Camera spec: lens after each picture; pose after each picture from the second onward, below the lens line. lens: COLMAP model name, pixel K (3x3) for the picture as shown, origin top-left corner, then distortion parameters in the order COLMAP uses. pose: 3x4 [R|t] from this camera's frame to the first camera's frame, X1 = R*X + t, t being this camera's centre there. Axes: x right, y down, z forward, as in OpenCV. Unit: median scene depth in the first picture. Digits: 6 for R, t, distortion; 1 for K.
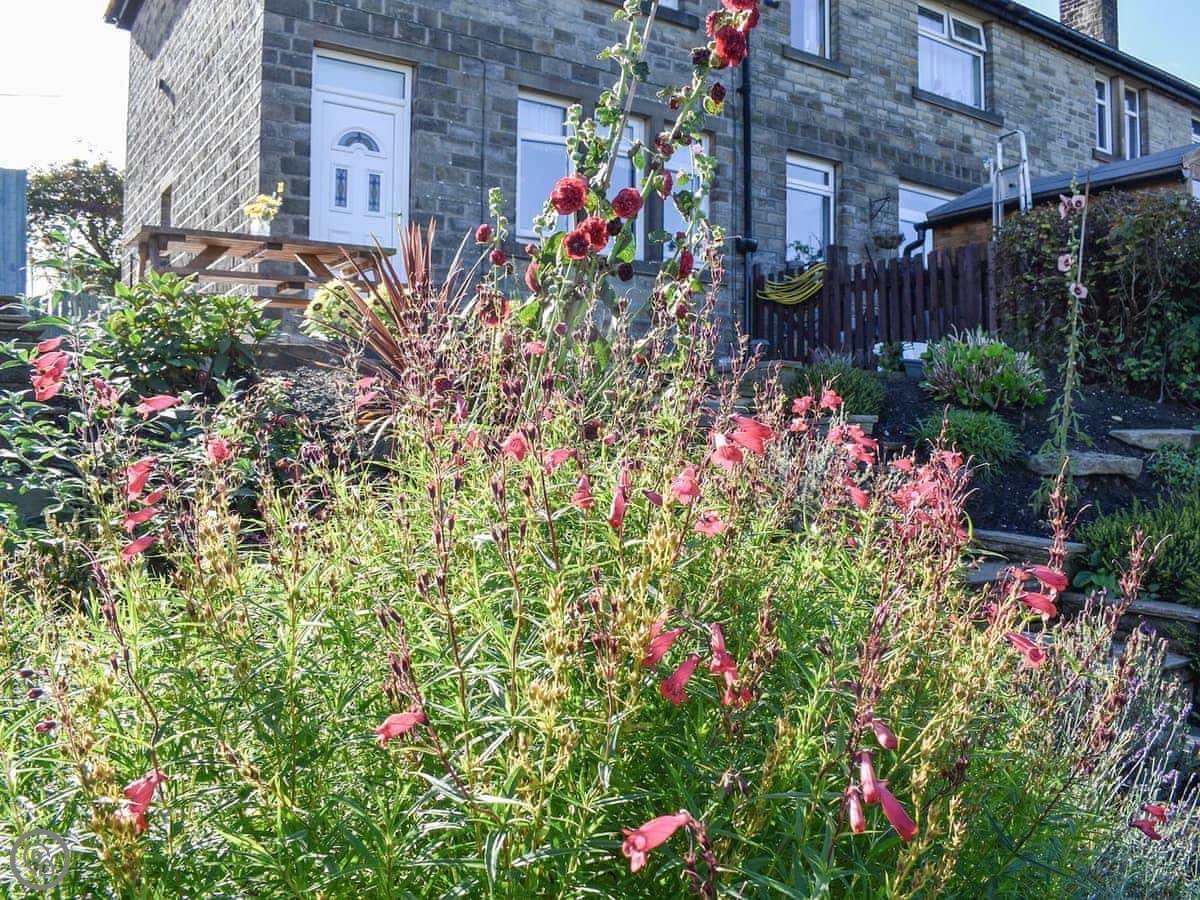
lens RADIAL K [[930.1, 0, 600.0], [0, 930.1, 450.0], [0, 0, 1]] dist [-0.079787, 0.000586]
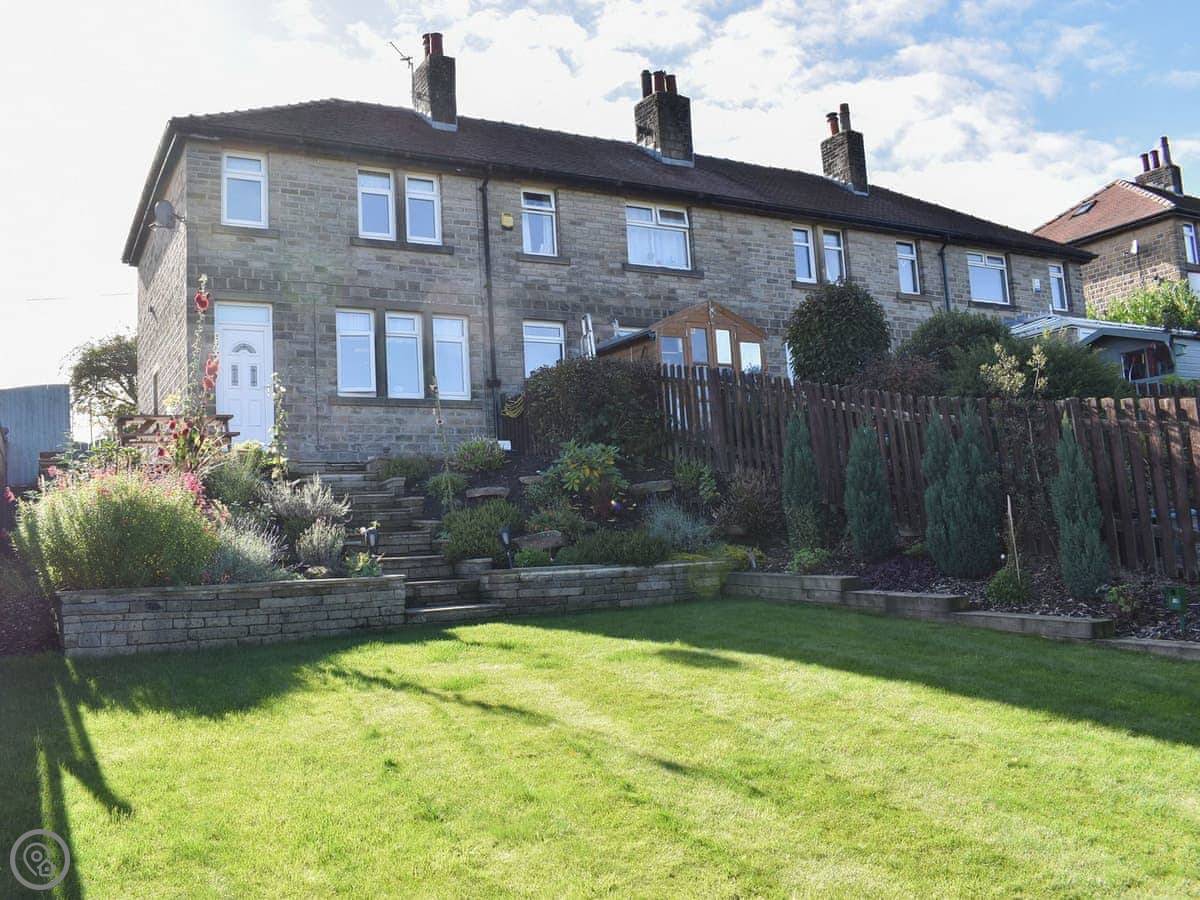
lens RADIAL K [[1065.7, 0, 600.0], [0, 1065.7, 450.0], [0, 0, 1]] dist [-0.100277, 0.021579]
pose [[0.990006, -0.069340, -0.122804, 0.520273], [0.055922, 0.992409, -0.109533, 0.097043], [0.129467, 0.101571, 0.986368, -0.719143]]
